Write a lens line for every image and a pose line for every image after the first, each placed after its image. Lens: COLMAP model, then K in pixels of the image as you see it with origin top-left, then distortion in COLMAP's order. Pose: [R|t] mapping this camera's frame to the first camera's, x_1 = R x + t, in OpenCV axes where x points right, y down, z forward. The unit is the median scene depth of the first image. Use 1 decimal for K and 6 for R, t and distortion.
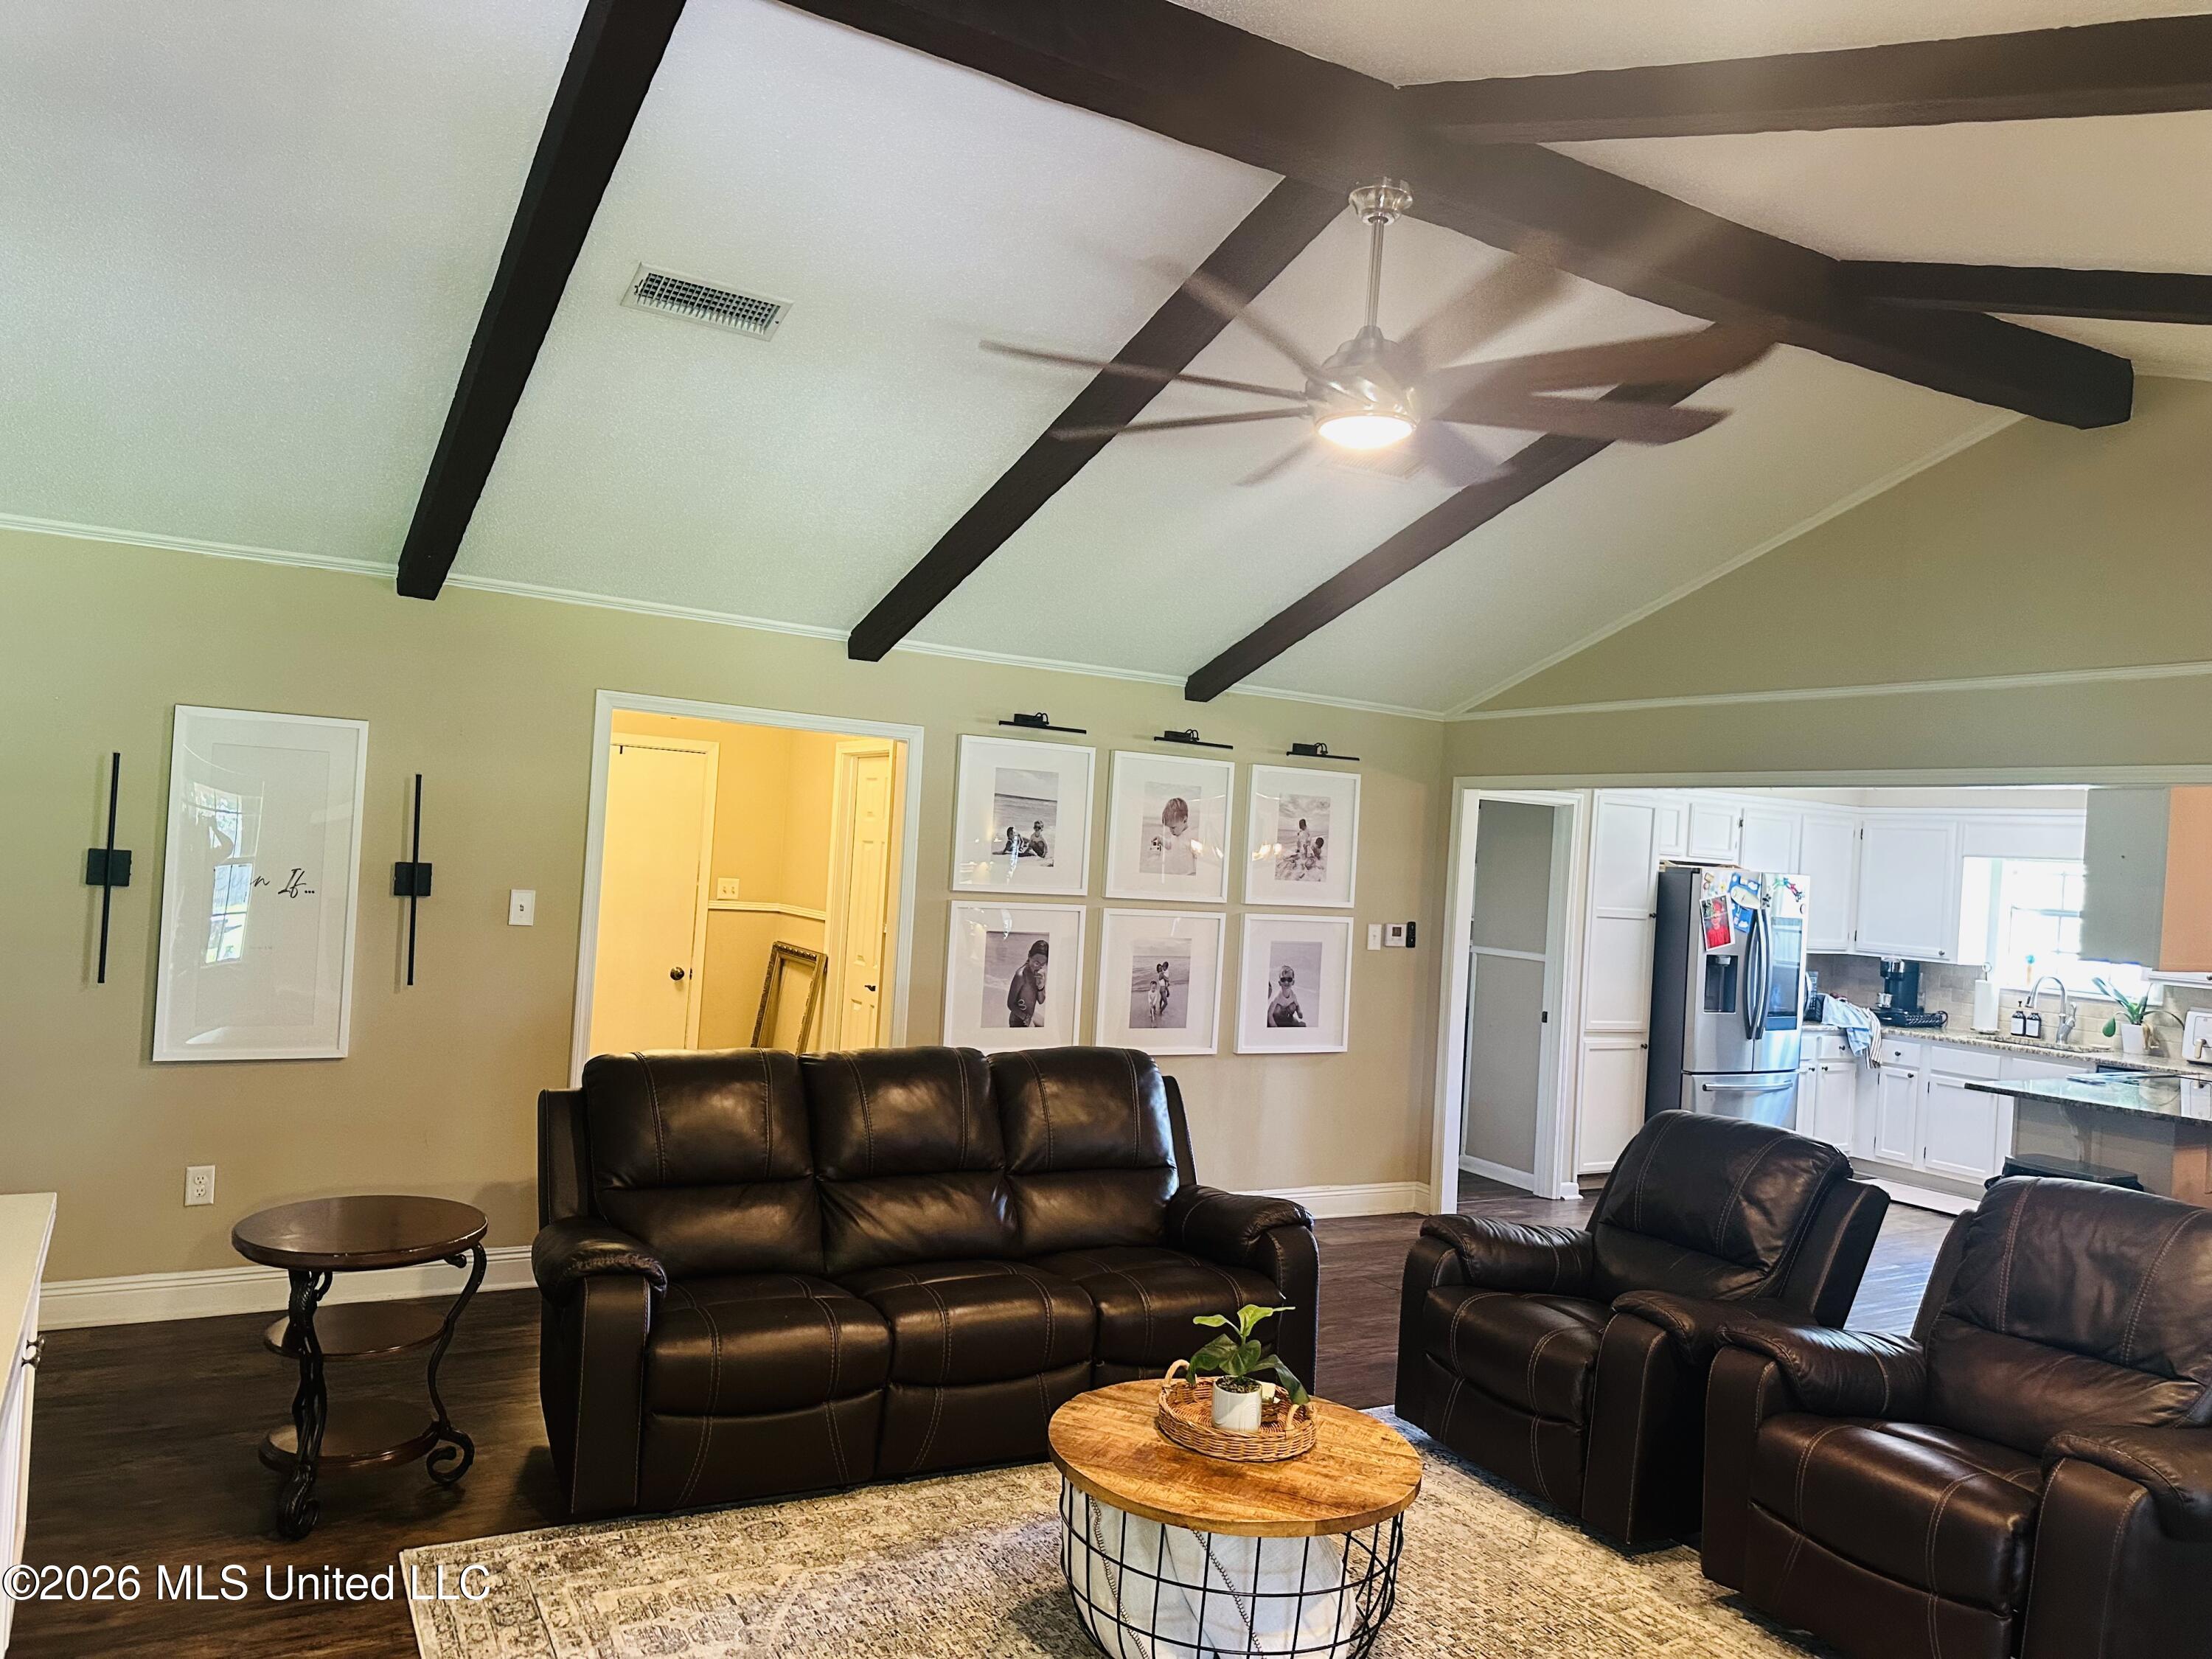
lens RADIAL K [[1548.3, 0, 1103.4], [0, 1548.3, 842.4], [0, 0, 1]] dist [0.099211, -0.107249]
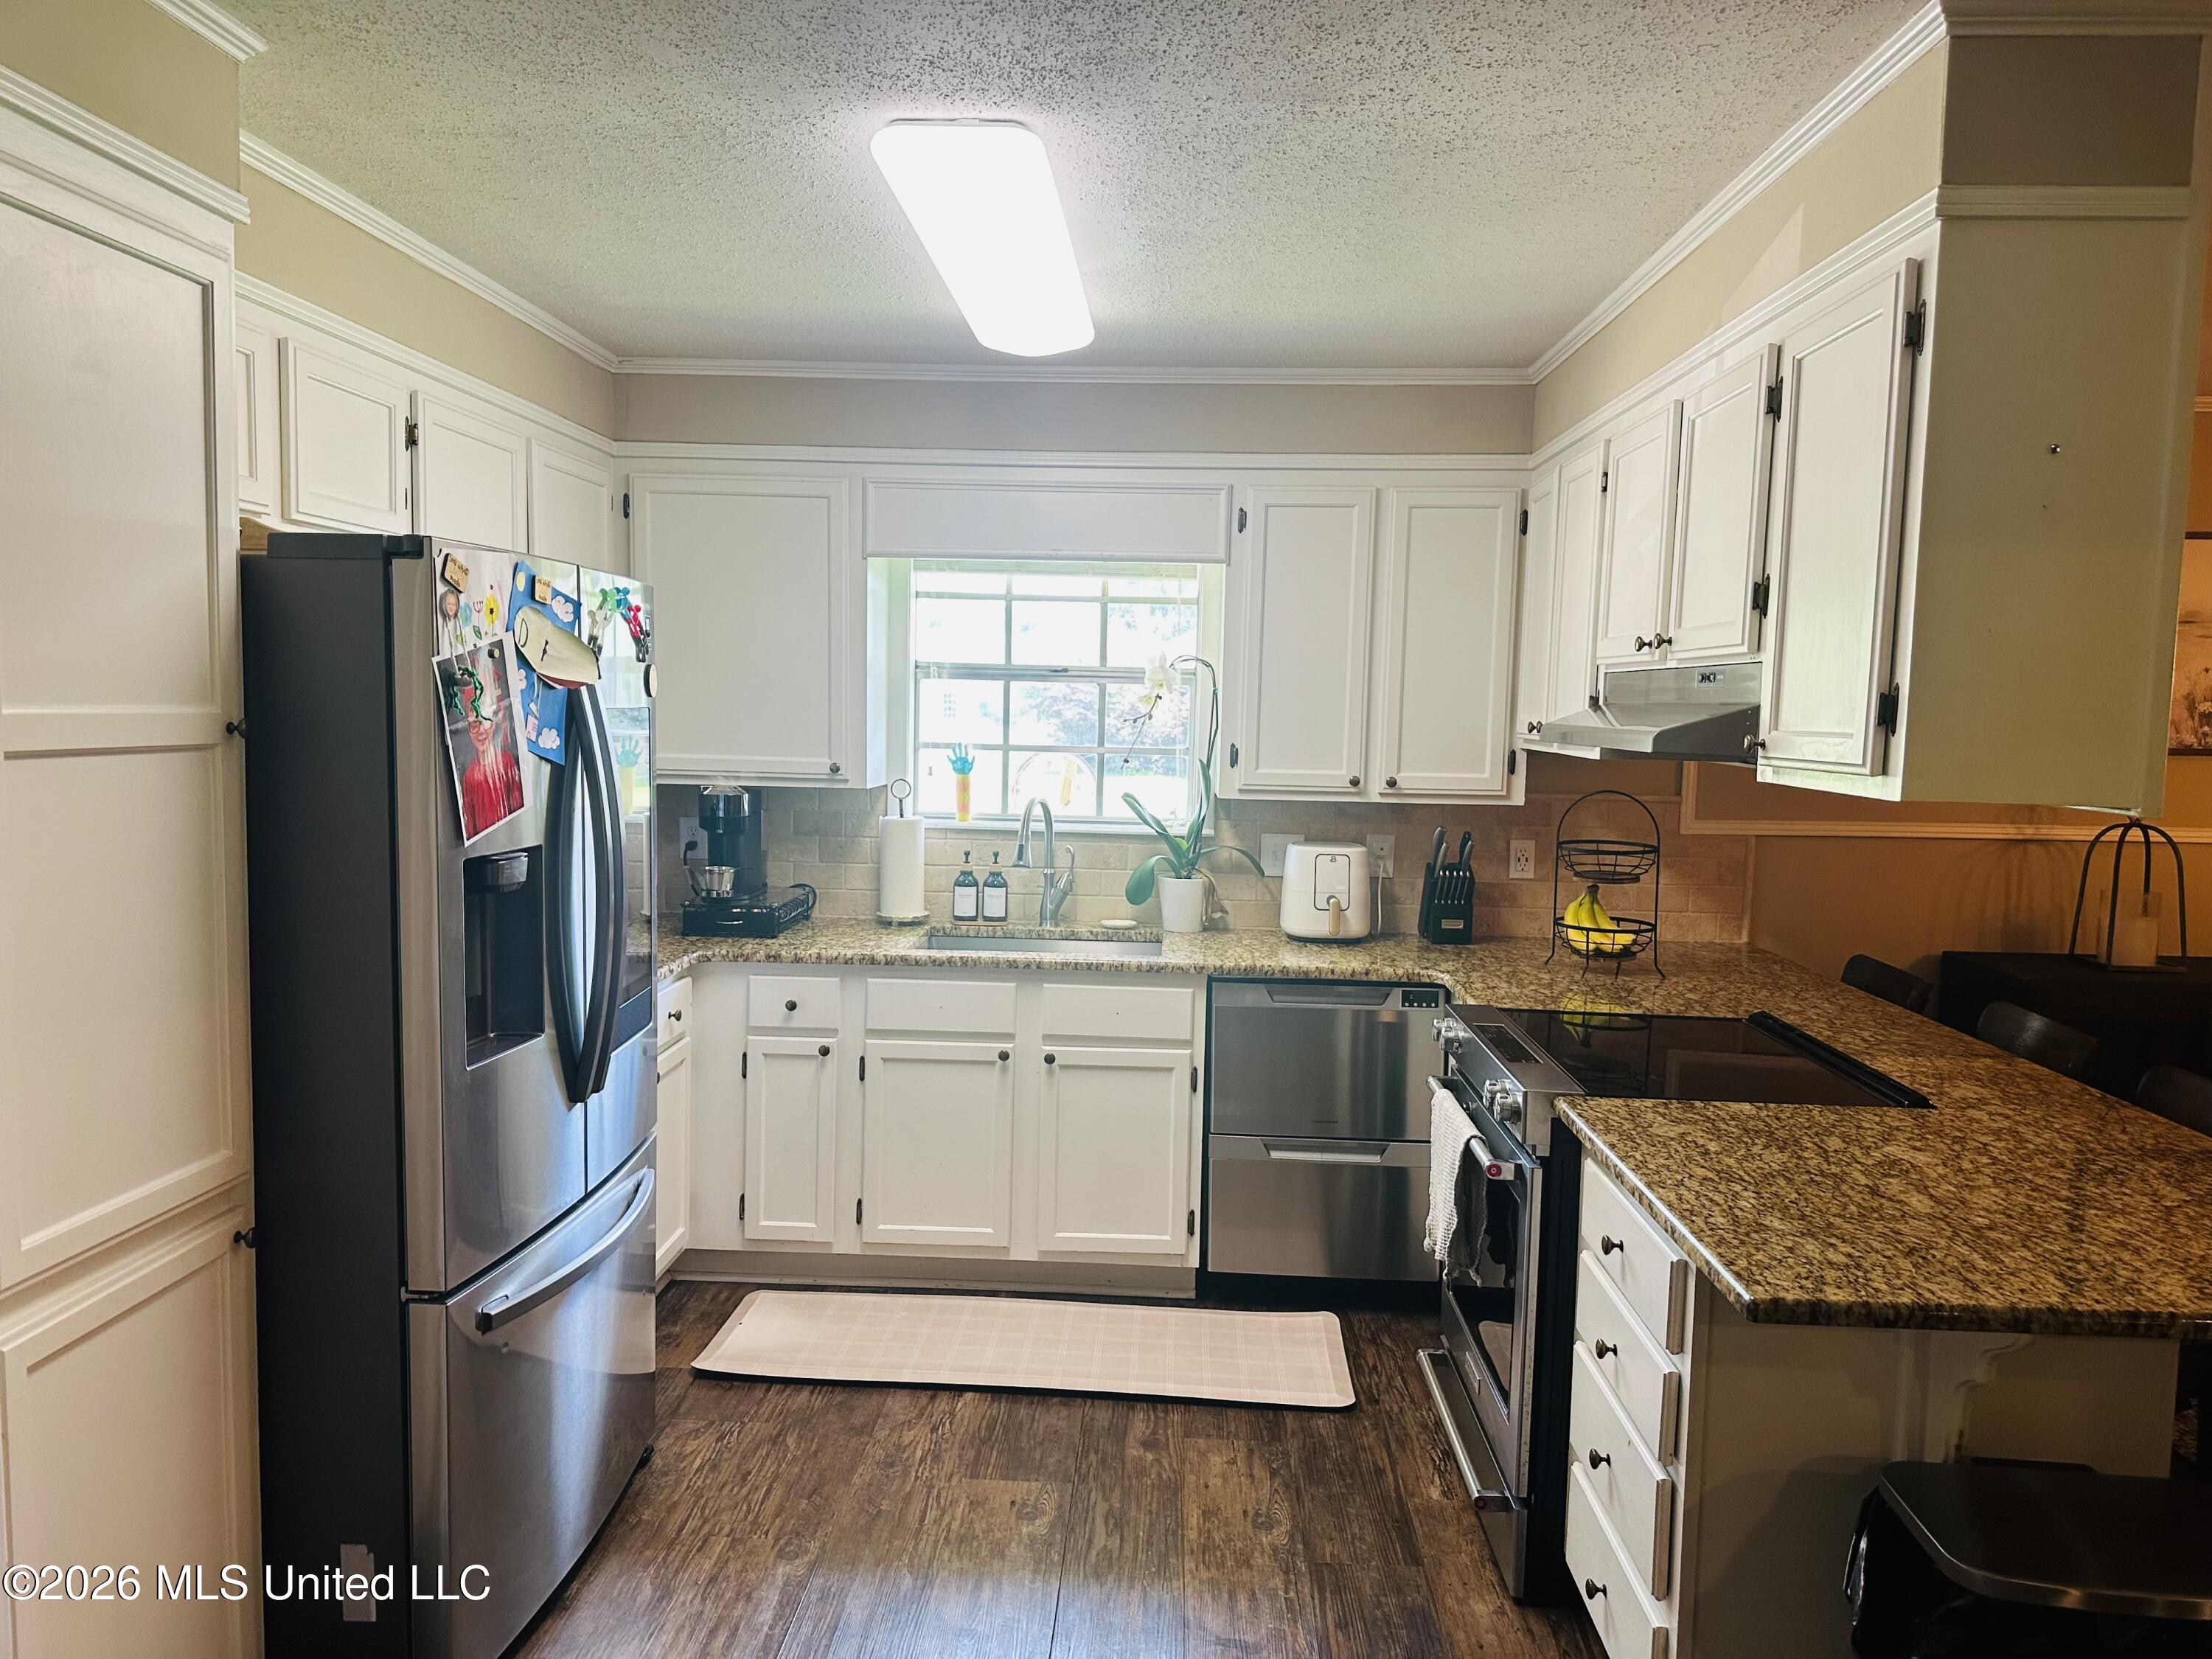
lens RADIAL K [[1548.3, 0, 1110.1], [0, 1548.3, 835.9], [0, 0, 1]] dist [0.099211, -0.107249]
pose [[0.558517, -0.122160, 0.820448, 0.218091], [0.011673, 0.990156, 0.139482, 0.030044], [-0.829411, -0.068326, 0.554445, 0.735581]]
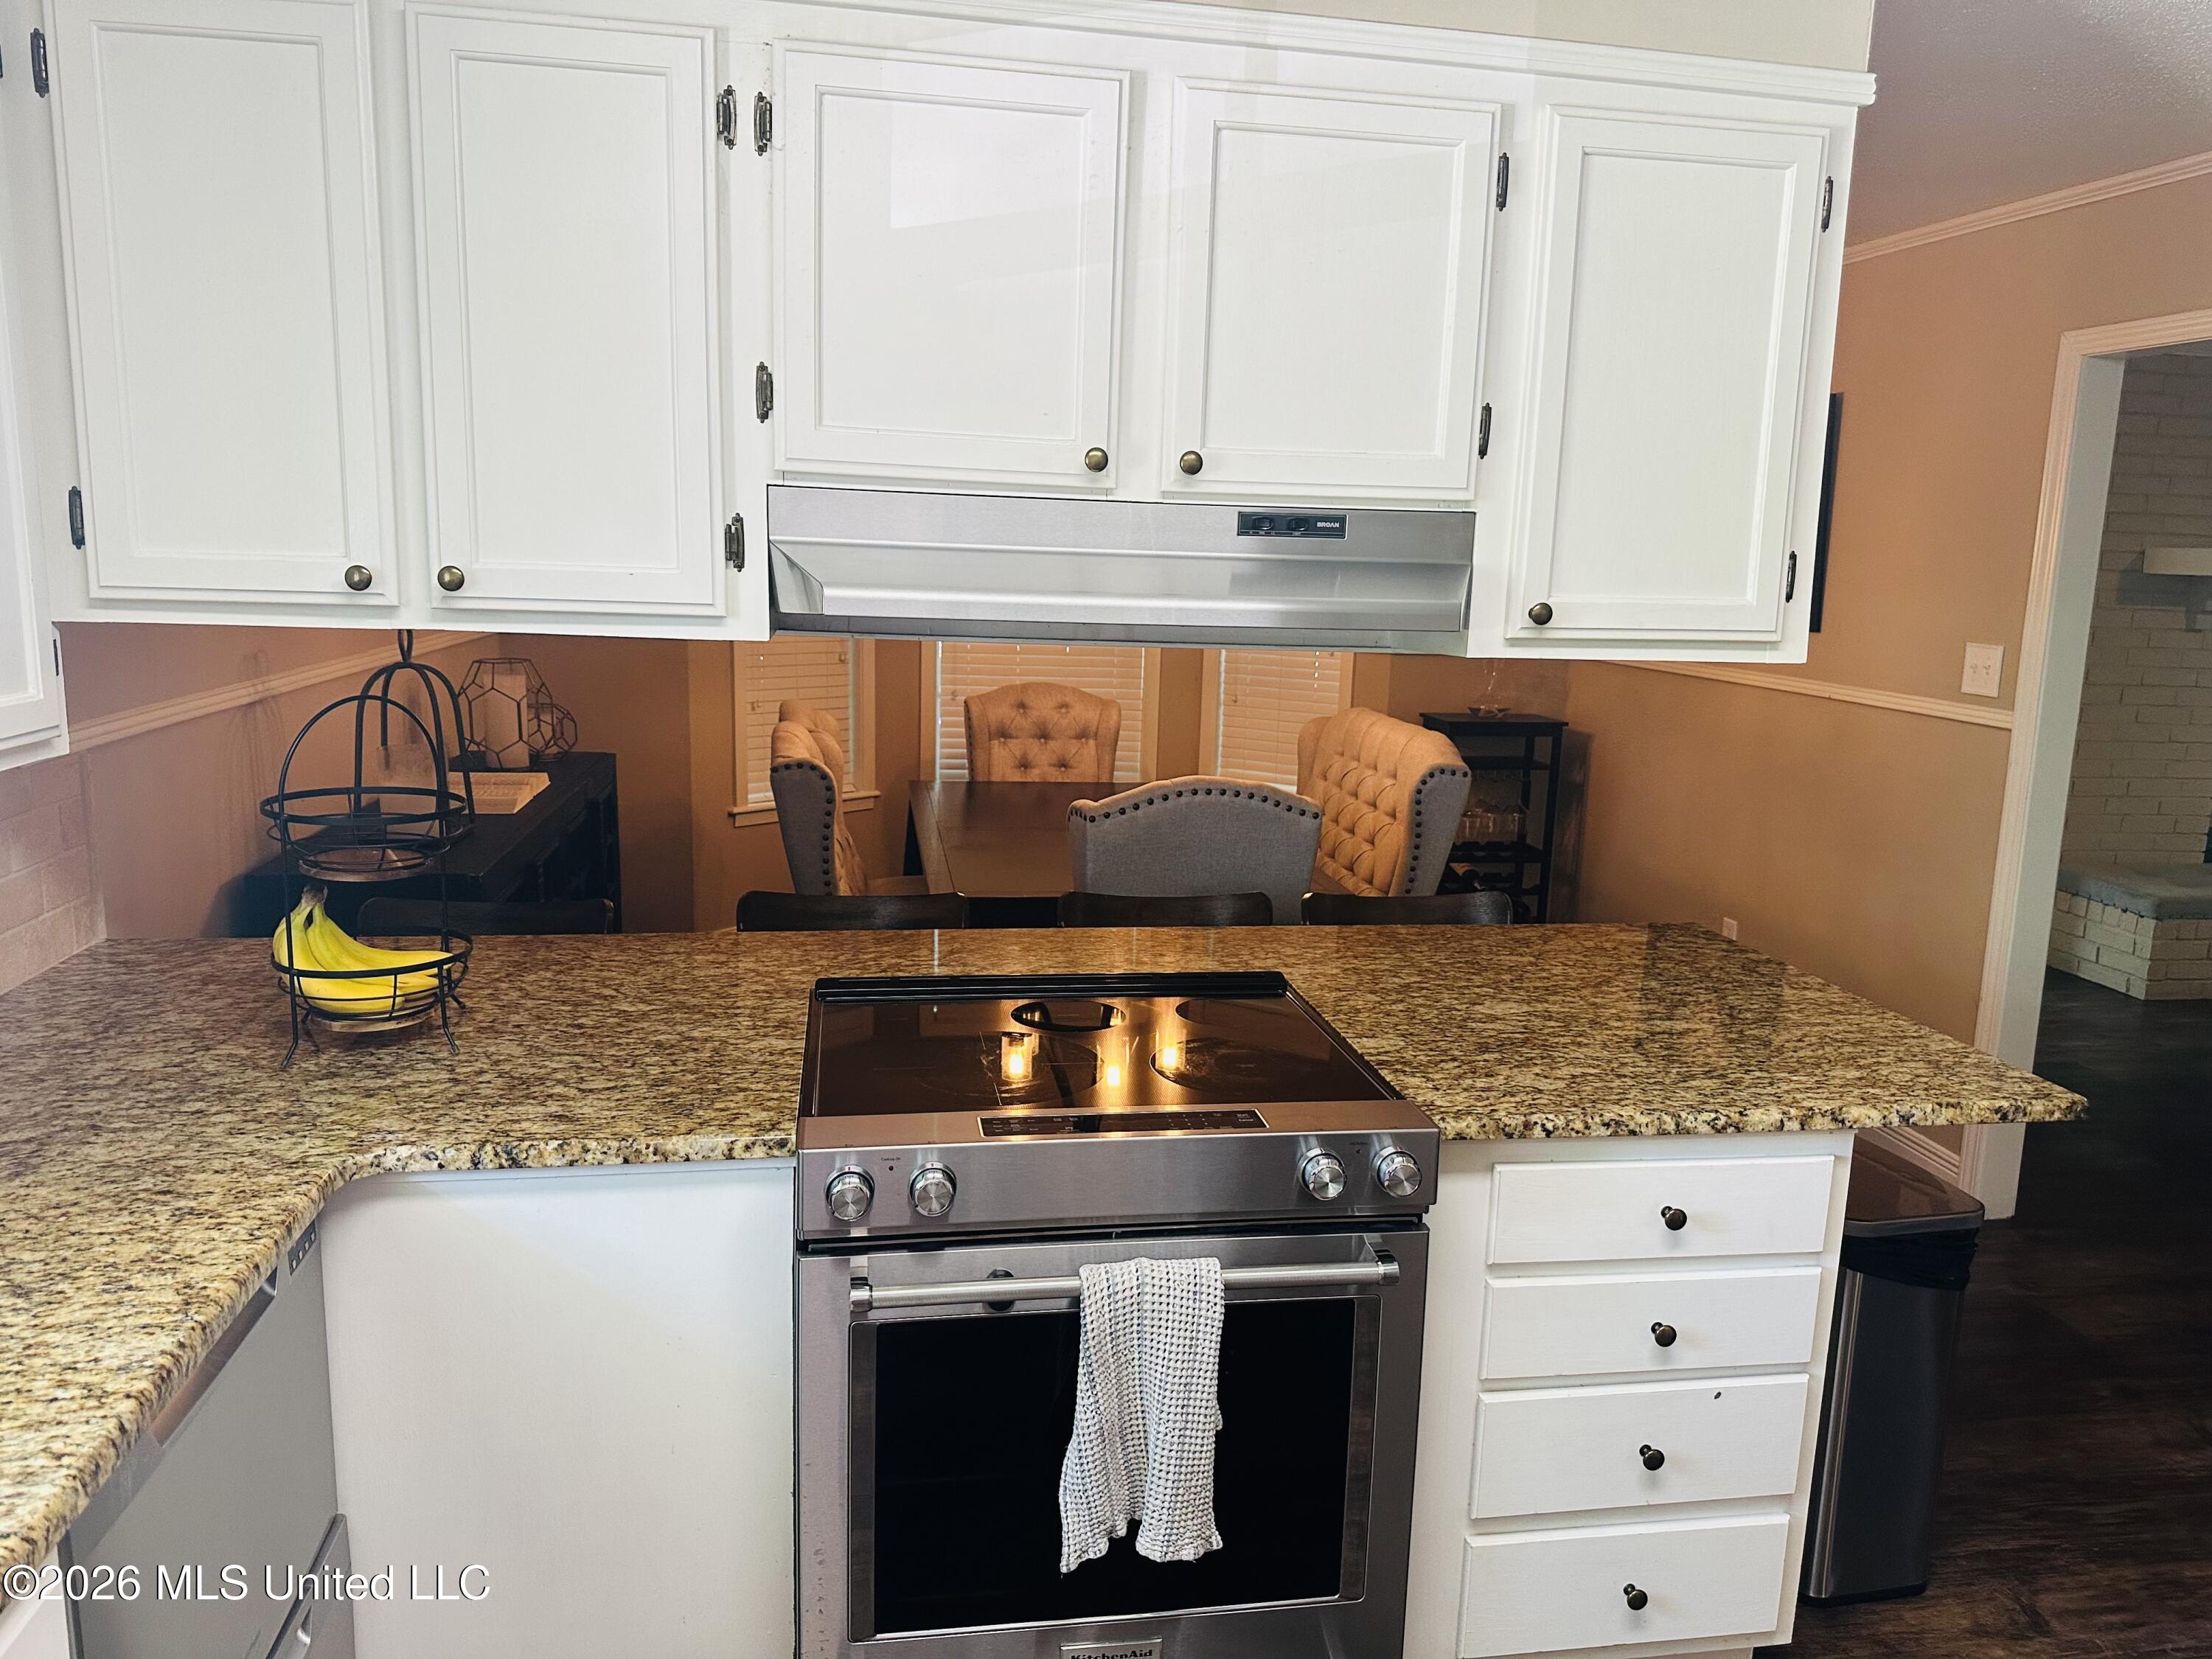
lens RADIAL K [[1548.3, 0, 1107.8], [0, 1548.3, 841.0], [0, 0, 1]] dist [0.099211, -0.107249]
pose [[-0.923590, -0.156208, 0.350114, 0.818893], [-0.088687, 0.975510, 0.201281, 0.065058], [-0.372982, 0.154851, -0.914826, 1.430067]]
